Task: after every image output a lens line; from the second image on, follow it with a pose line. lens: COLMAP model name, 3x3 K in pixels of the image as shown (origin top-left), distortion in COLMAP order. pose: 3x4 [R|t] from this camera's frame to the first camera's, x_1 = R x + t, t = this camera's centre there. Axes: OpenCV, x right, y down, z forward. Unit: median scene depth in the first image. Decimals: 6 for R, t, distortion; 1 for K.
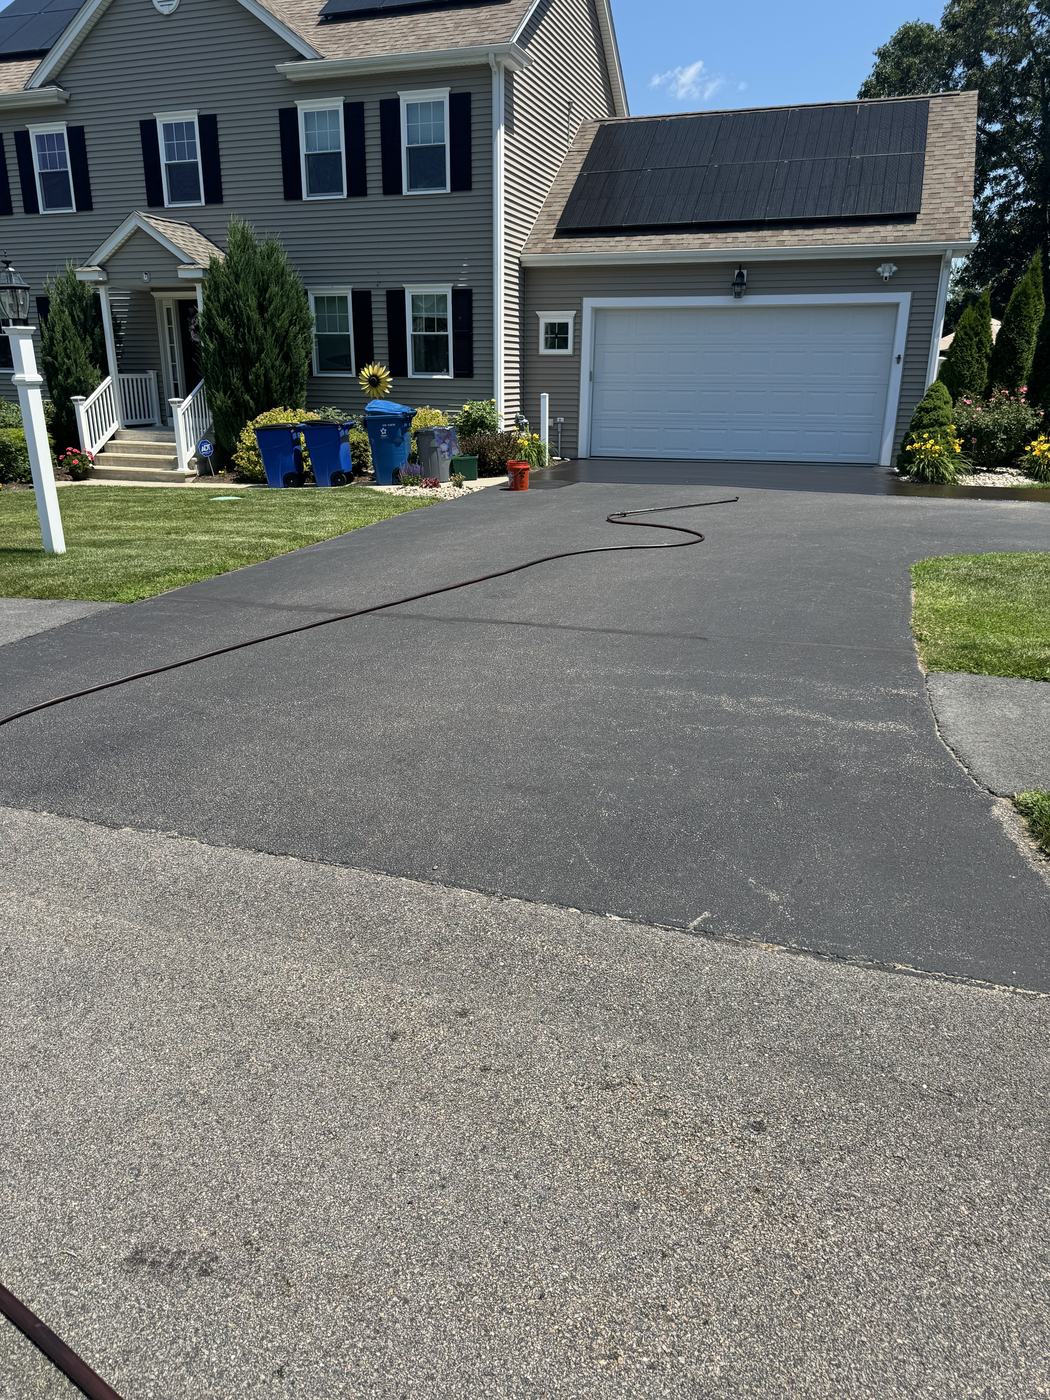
lens RADIAL K [[1006.6, 0, 525.0], [0, 1006.6, 700.0], [0, 0, 1]] dist [-0.004254, 0.033953]
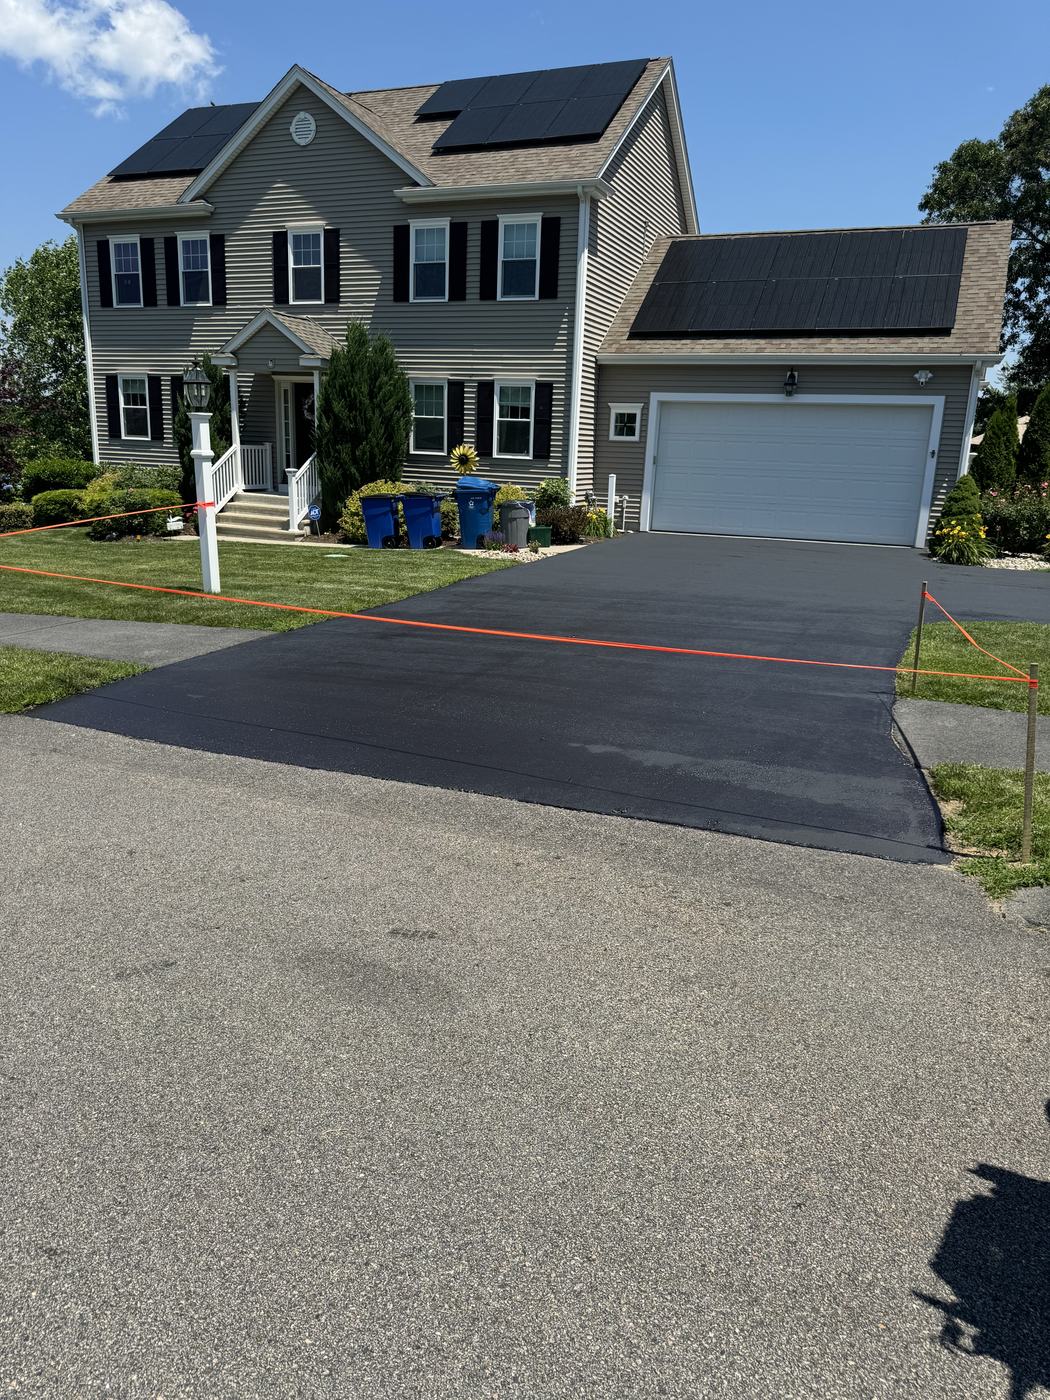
lens RADIAL K [[1013.5, 0, 525.0], [0, 1013.5, 700.0], [0, 0, 1]] dist [0.046993, -0.002553]
pose [[0.997595, 0.044179, -0.053409, -0.006861], [-0.047773, 0.996541, -0.068005, 0.030587], [0.050220, 0.070393, 0.996254, -0.127159]]
